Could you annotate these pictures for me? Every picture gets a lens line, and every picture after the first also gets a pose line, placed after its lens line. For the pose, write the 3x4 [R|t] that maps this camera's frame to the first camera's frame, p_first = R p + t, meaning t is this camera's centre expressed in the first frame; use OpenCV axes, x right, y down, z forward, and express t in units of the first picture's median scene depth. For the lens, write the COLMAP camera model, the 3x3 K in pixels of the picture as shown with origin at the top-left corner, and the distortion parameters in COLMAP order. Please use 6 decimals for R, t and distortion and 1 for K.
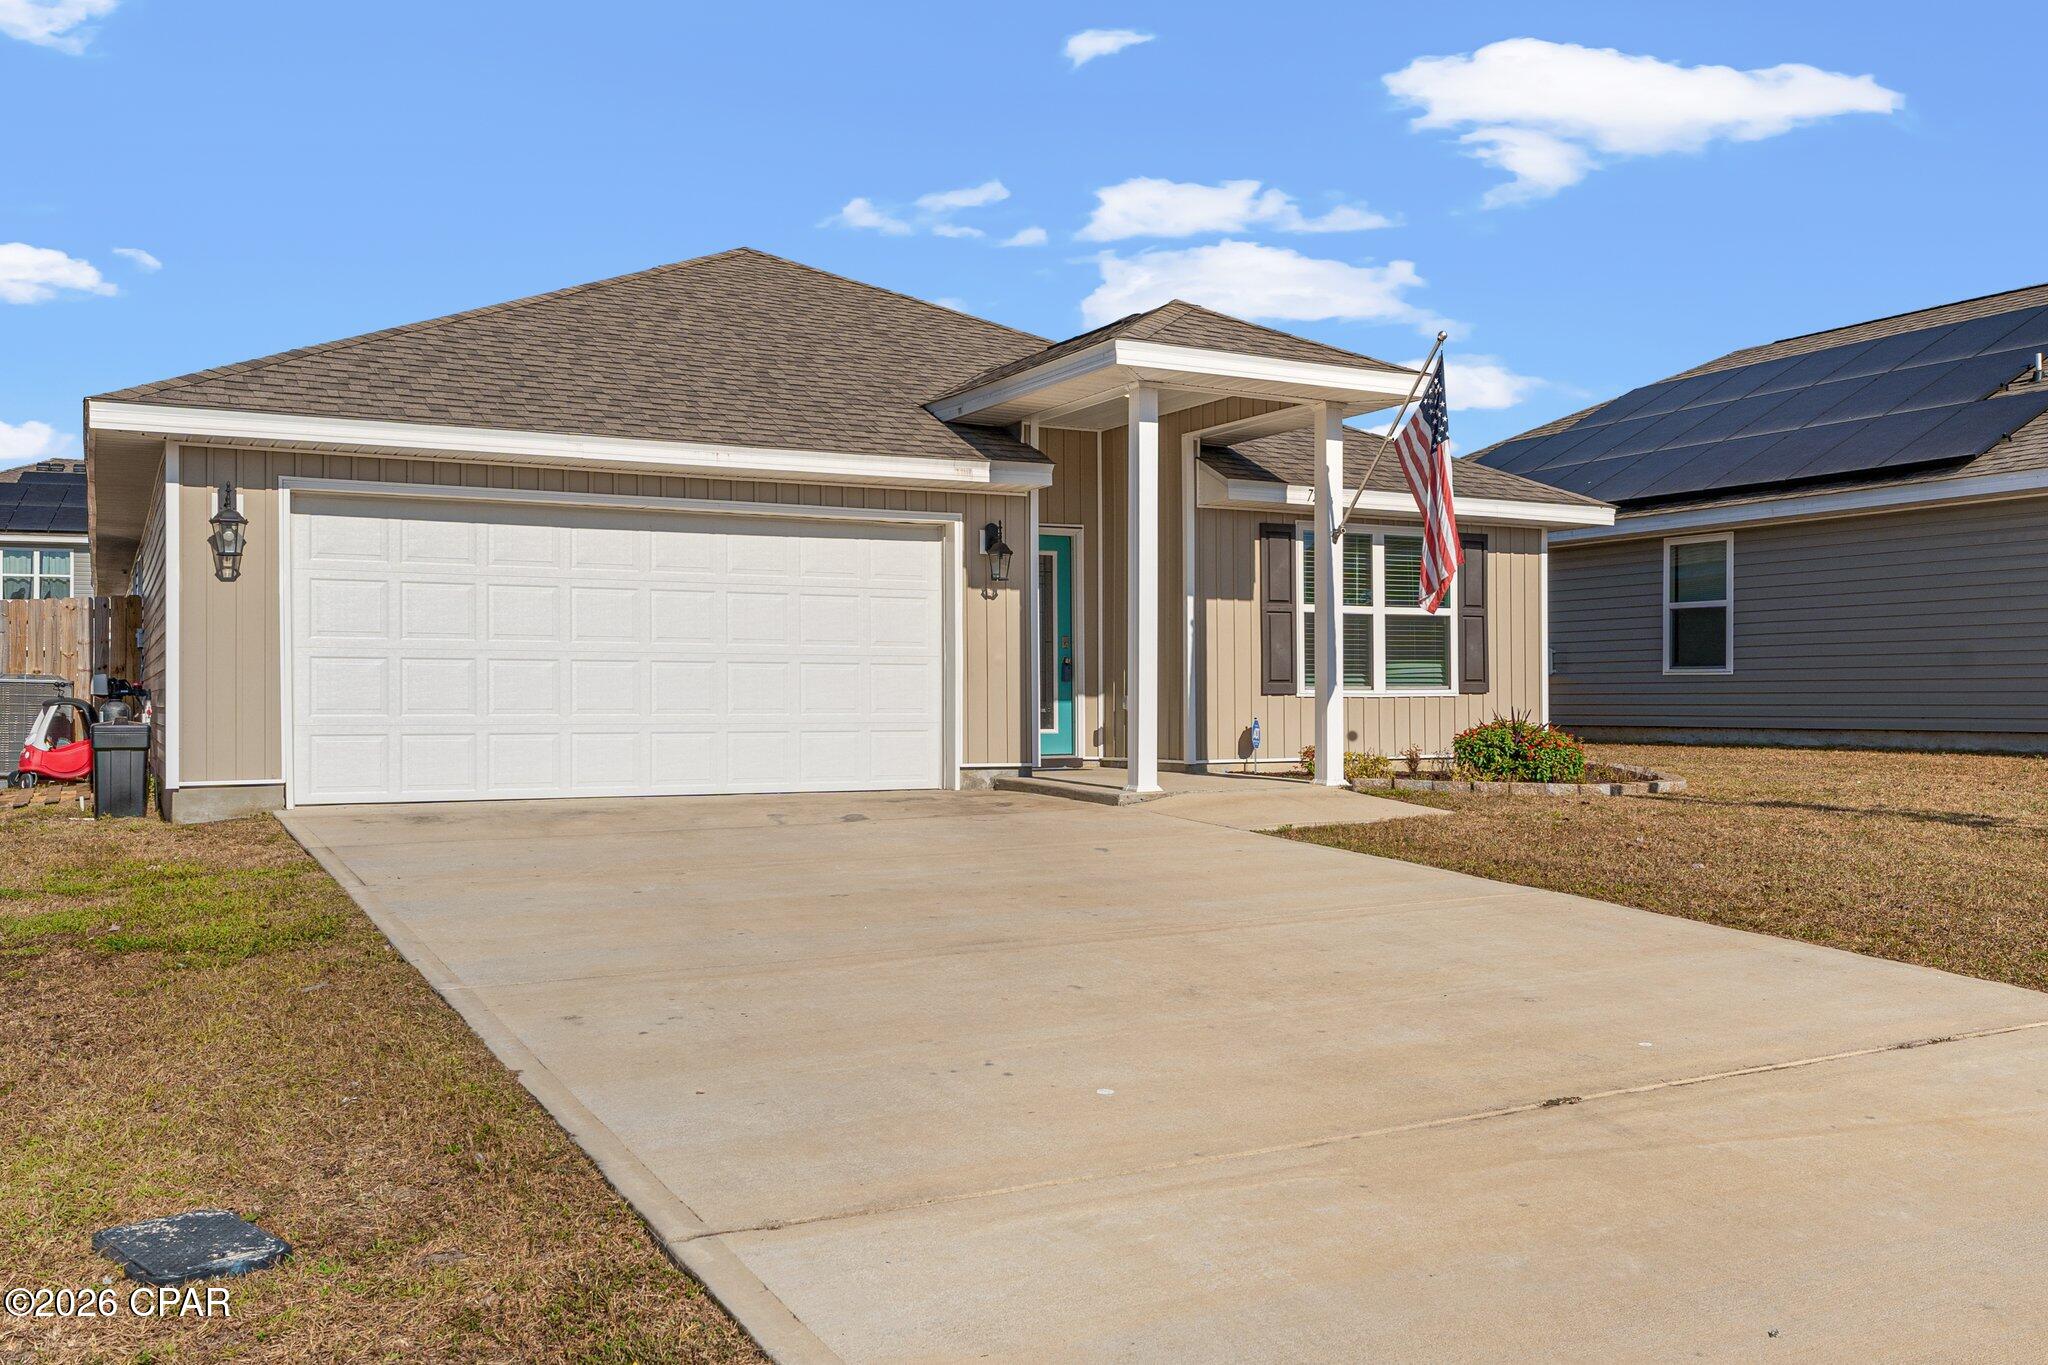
lens RADIAL K [[1682.4, 0, 1027.3], [0, 1682.4, 691.6], [0, 0, 1]] dist [-0.006903, -0.000590]
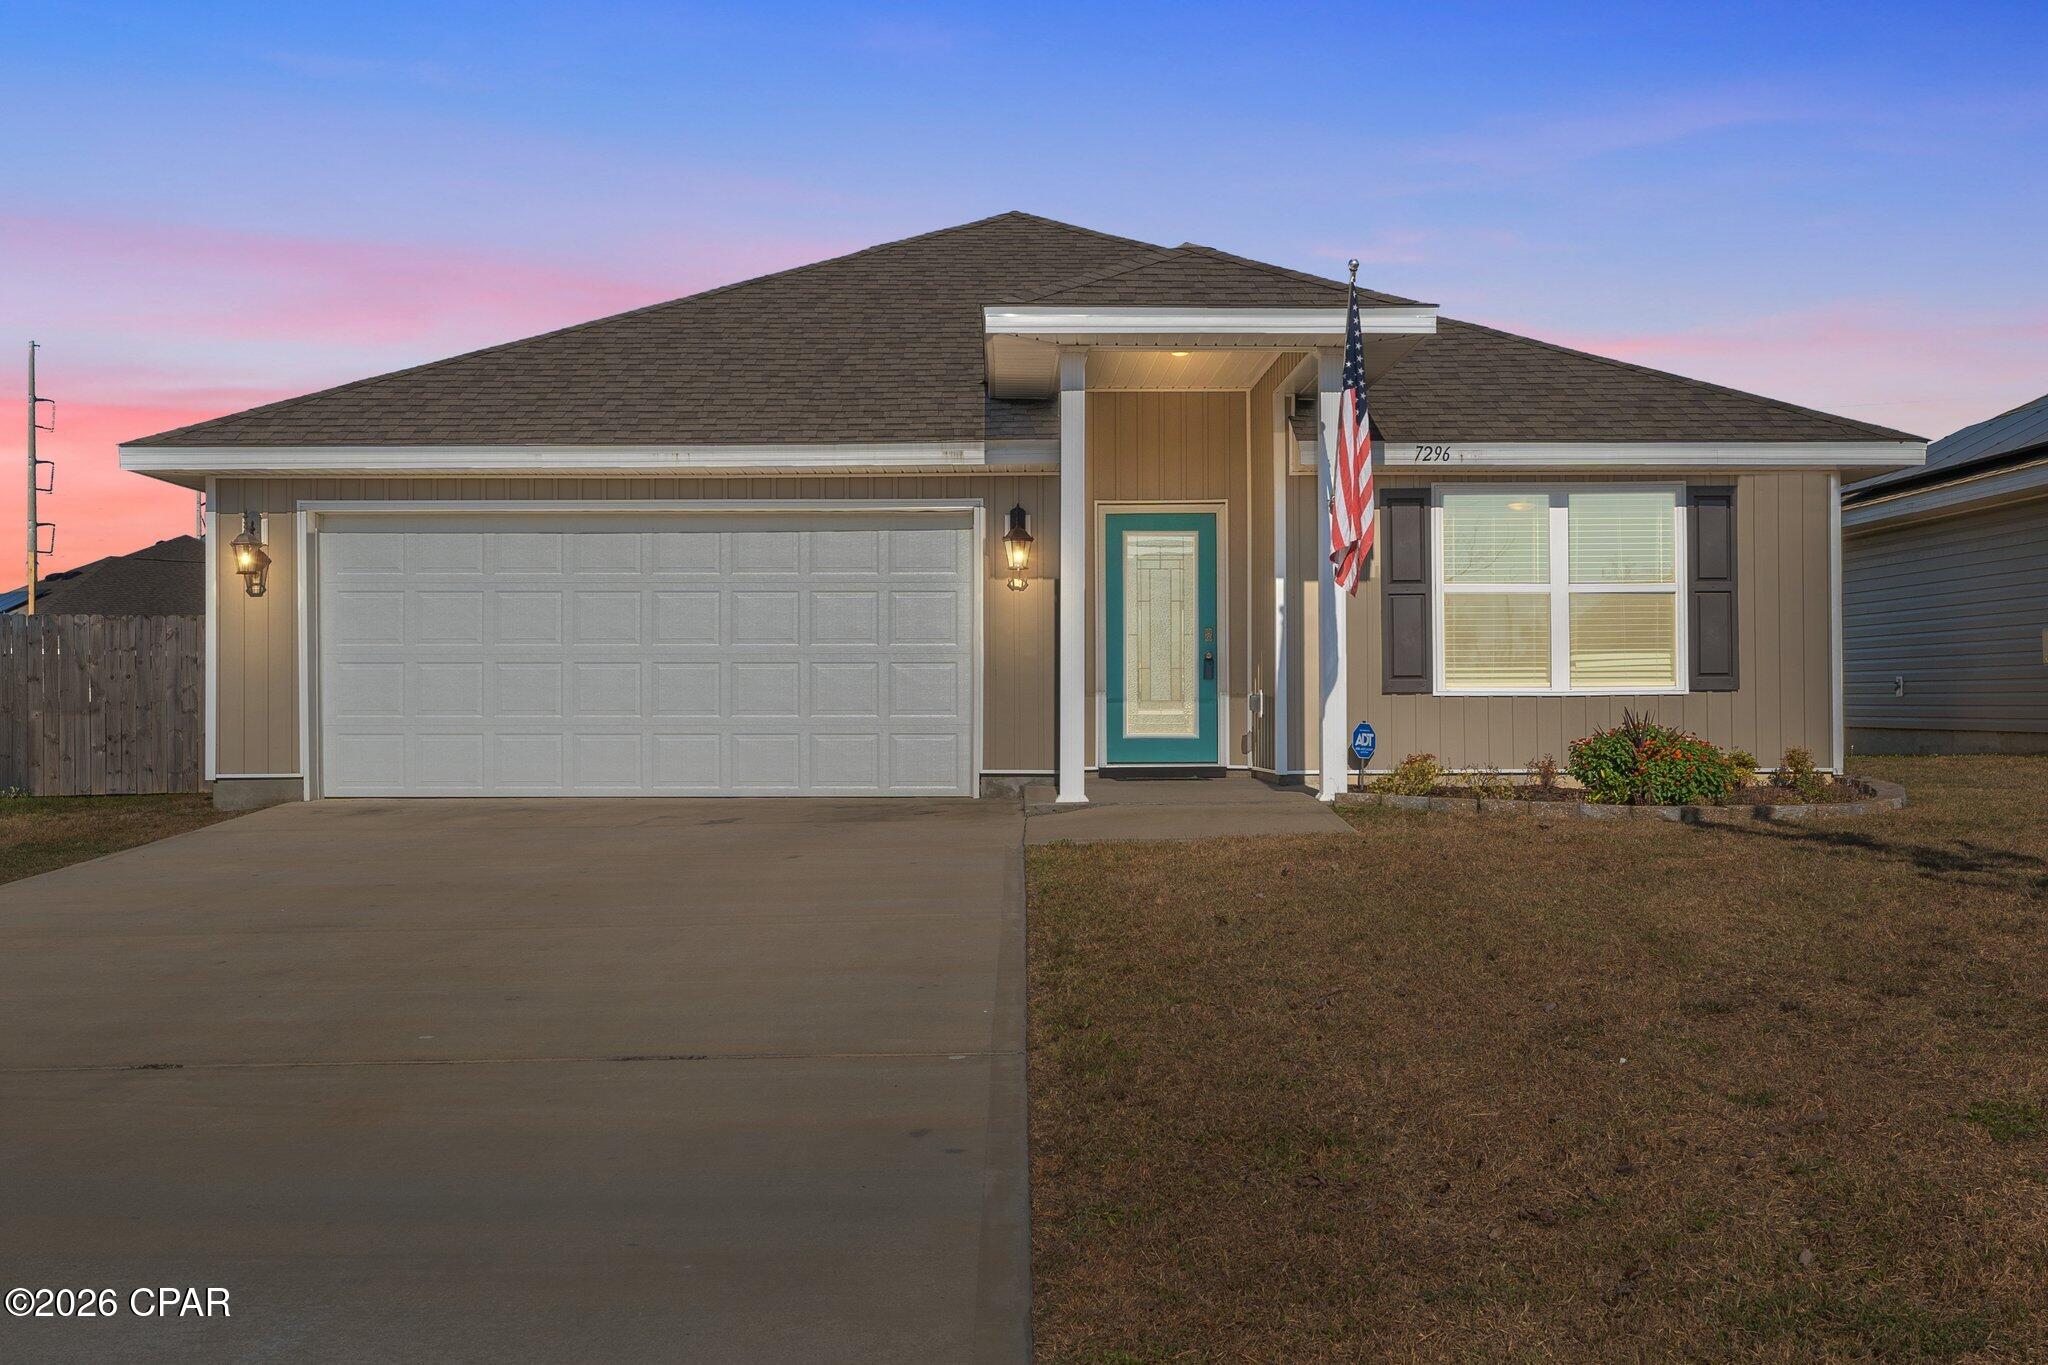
lens RADIAL K [[2018.3, 0, 1021.5], [0, 2018.3, 676.4], [0, 0, 1]] dist [0.010046, 0.000000]
pose [[0.884012, -0.007275, -0.467407, 0.461428], [0.003809, 0.999958, -0.008360, 0.001153], [0.467448, 0.005610, 0.884003, 0.028347]]
